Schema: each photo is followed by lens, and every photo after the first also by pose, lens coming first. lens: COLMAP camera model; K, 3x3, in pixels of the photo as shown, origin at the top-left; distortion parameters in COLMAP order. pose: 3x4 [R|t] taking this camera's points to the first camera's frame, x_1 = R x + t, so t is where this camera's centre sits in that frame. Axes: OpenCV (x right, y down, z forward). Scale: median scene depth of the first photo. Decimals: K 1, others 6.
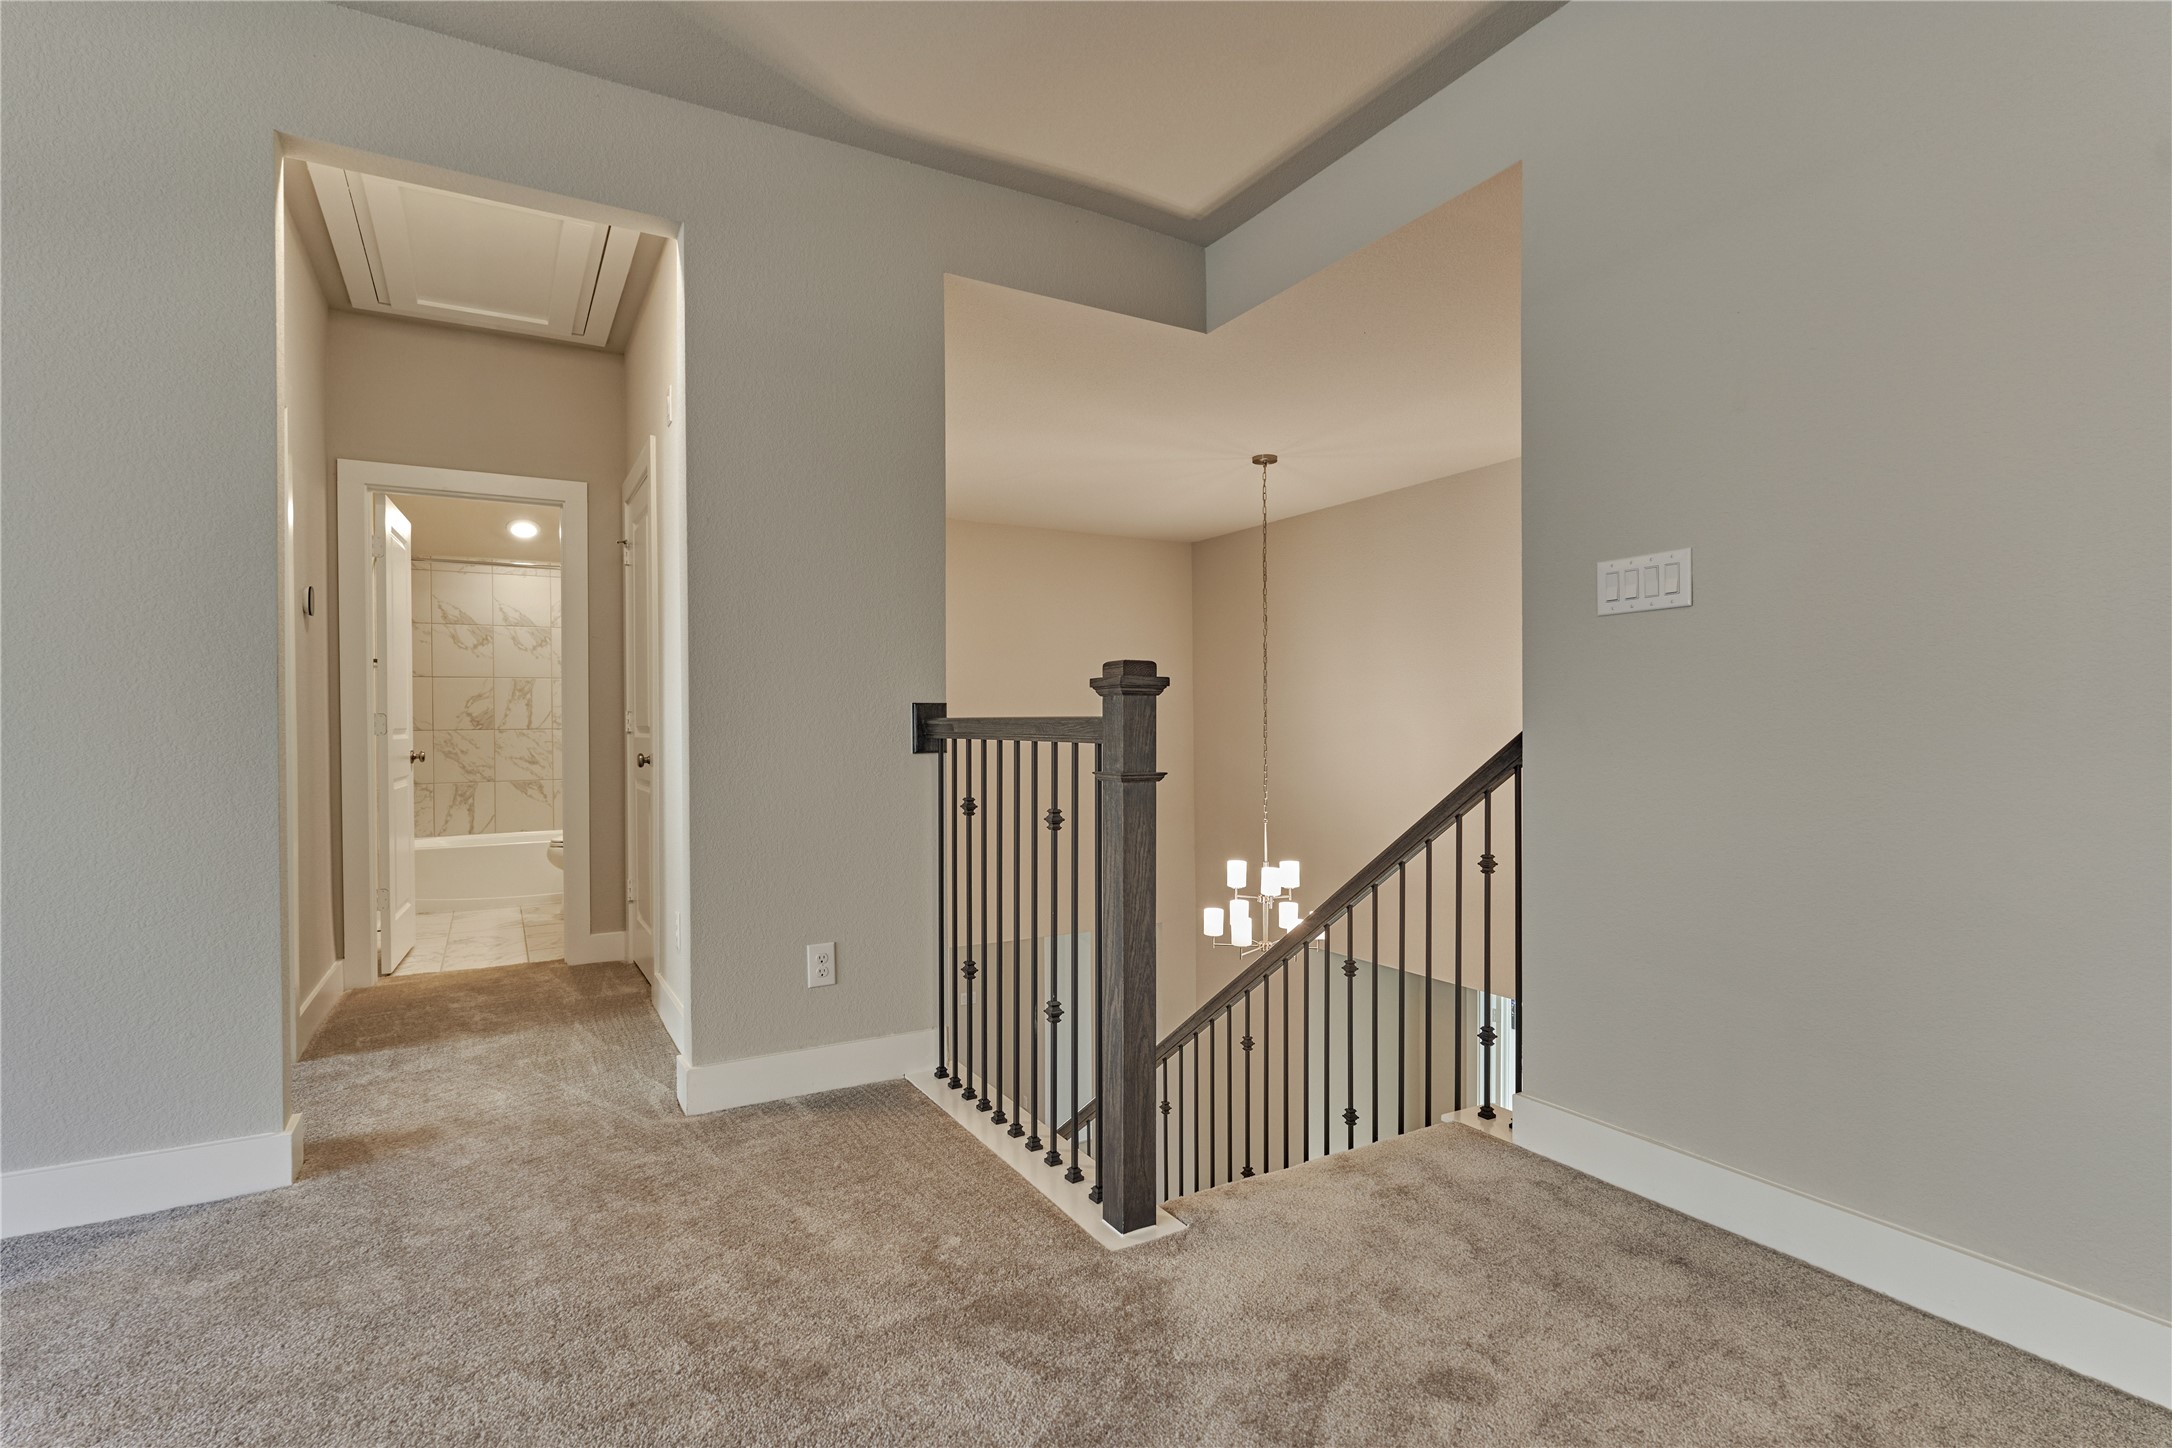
lens RADIAL K [[1041.3, 0, 1083.4], [0, 1041.3, 737.7], [0, 0, 1]] dist [0.004504, 0.000204]
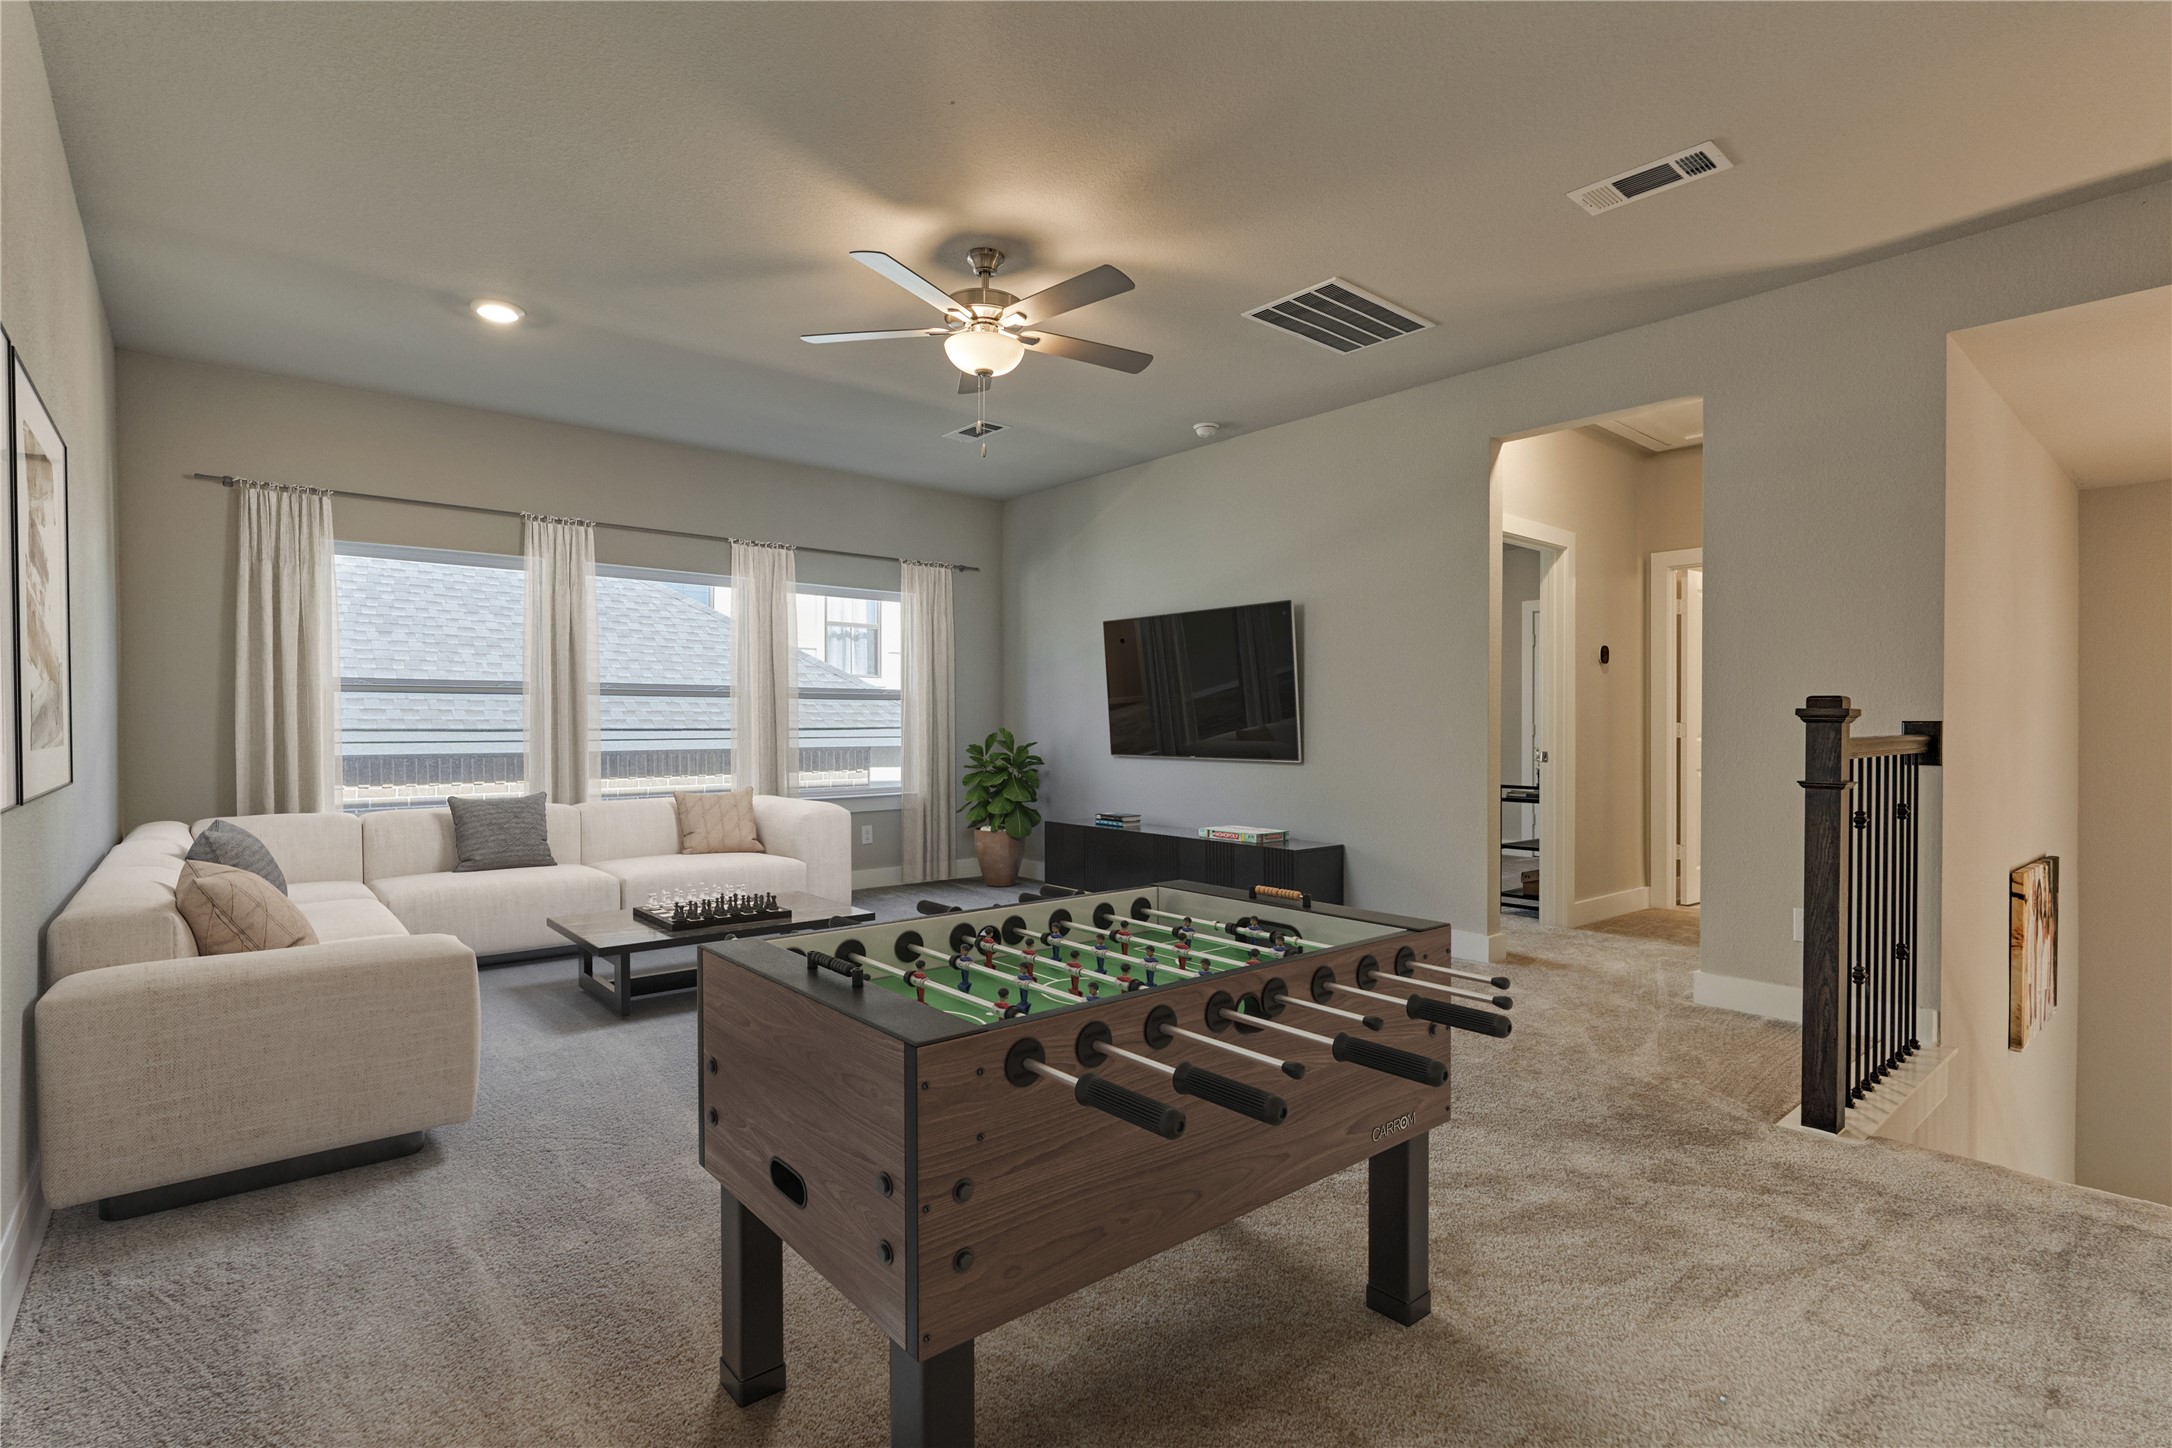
lens RADIAL K [[1041.3, 0, 1083.4], [0, 1041.3, 737.7], [0, 0, 1]] dist [0.004504, 0.000204]
pose [[0.185906, 0.018835, -0.982387, 1.156473], [-0.012208, 0.999783, 0.016859, -0.031253], [0.982492, 0.008859, 0.186095, -0.154497]]
